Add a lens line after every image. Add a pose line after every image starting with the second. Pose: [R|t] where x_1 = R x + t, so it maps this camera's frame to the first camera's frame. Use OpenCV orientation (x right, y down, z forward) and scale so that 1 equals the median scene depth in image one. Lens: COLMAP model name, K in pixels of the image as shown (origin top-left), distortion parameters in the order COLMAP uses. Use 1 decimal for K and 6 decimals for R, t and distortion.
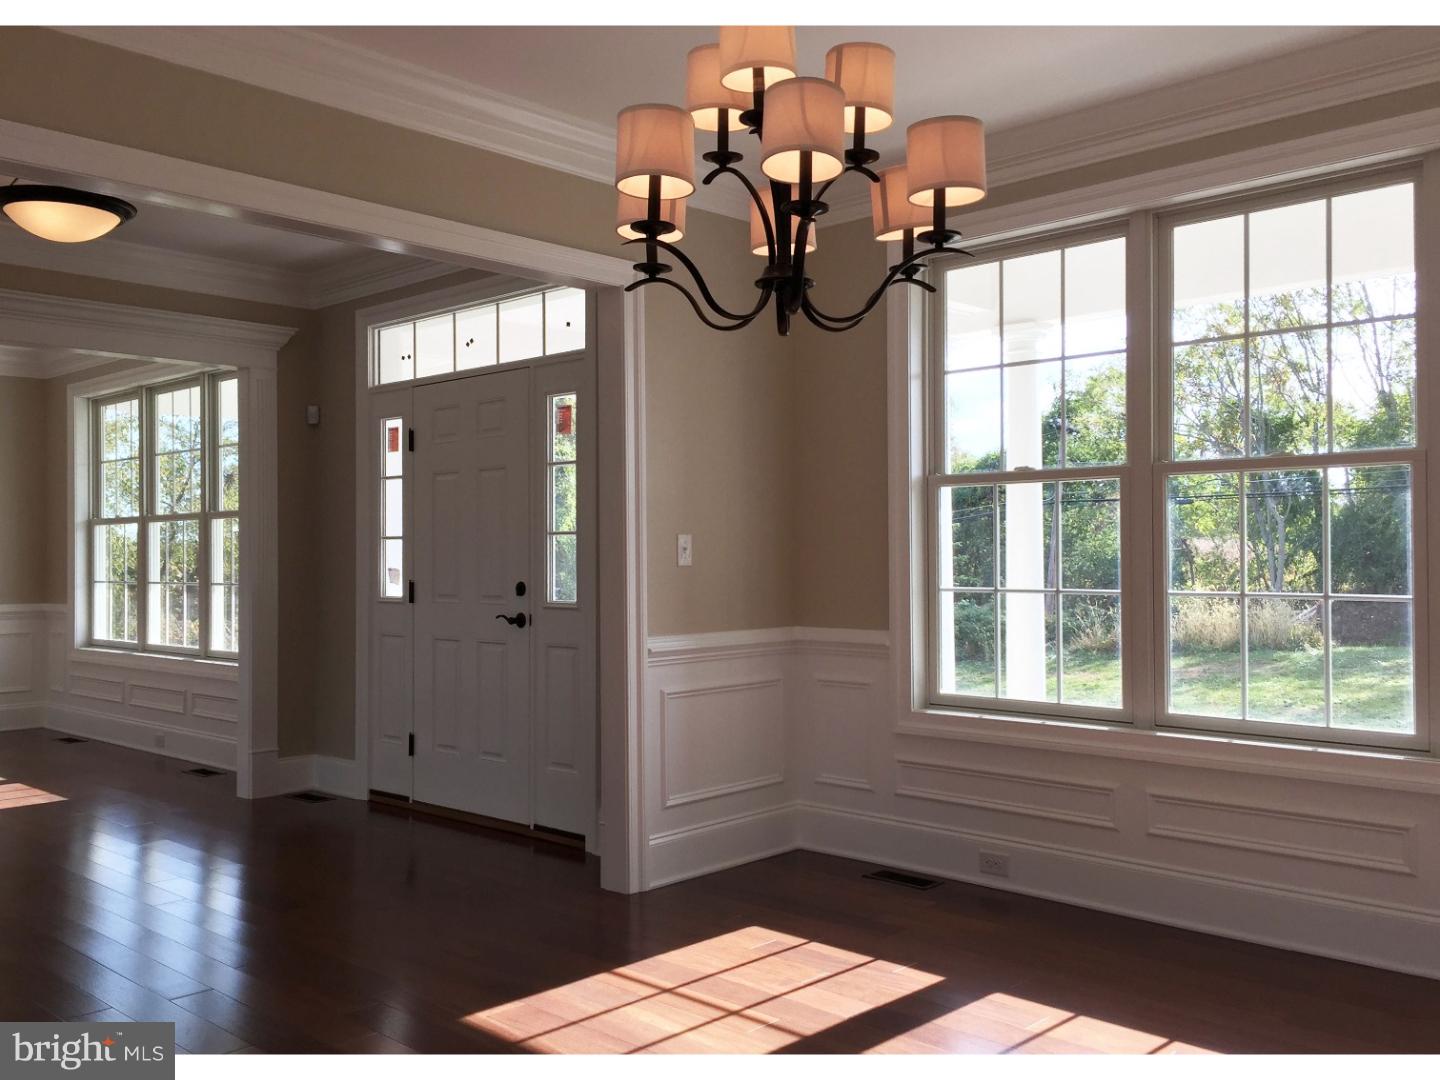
lens RADIAL K [[1273.0, 0, 749.4], [0, 1273.0, 548.0], [0, 0, 1]] dist [0.087008, 0.000783]
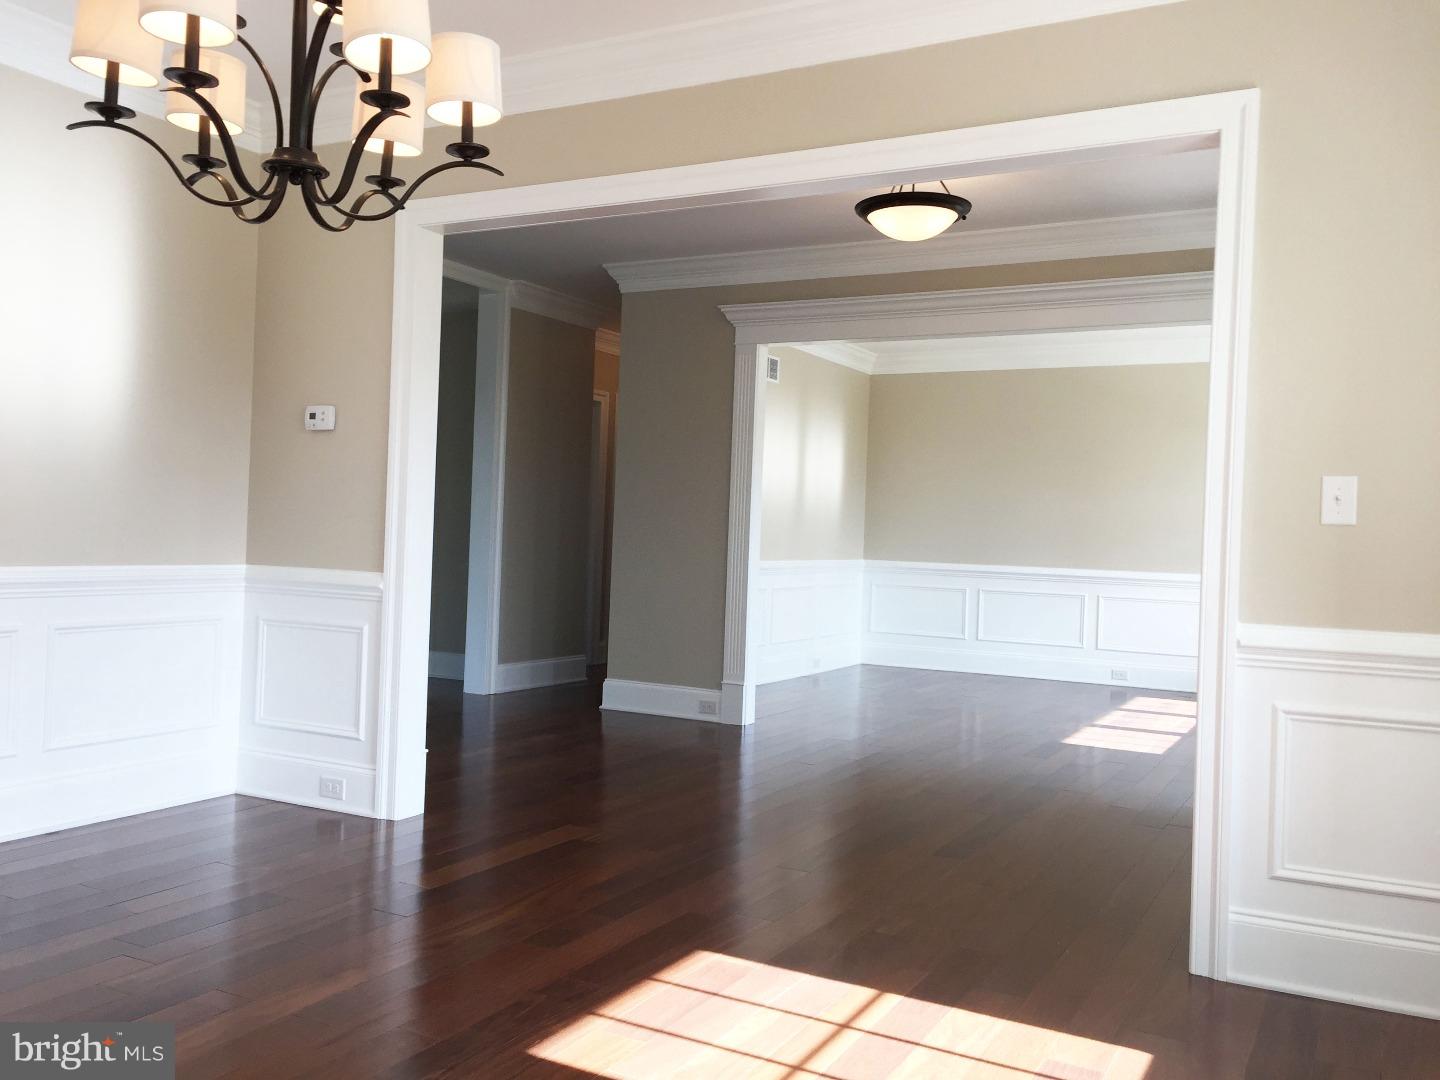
lens RADIAL K [[1225.0, 0, 680.0], [0, 1225.0, 527.5], [0, 0, 1]] dist [0.056324, -0.005320]
pose [[0.243378, 0.009105, -0.969889, 0.638027], [-0.022875, 0.999732, 0.003645, 0.028376], [0.969662, 0.021299, 0.243521, 0.675970]]
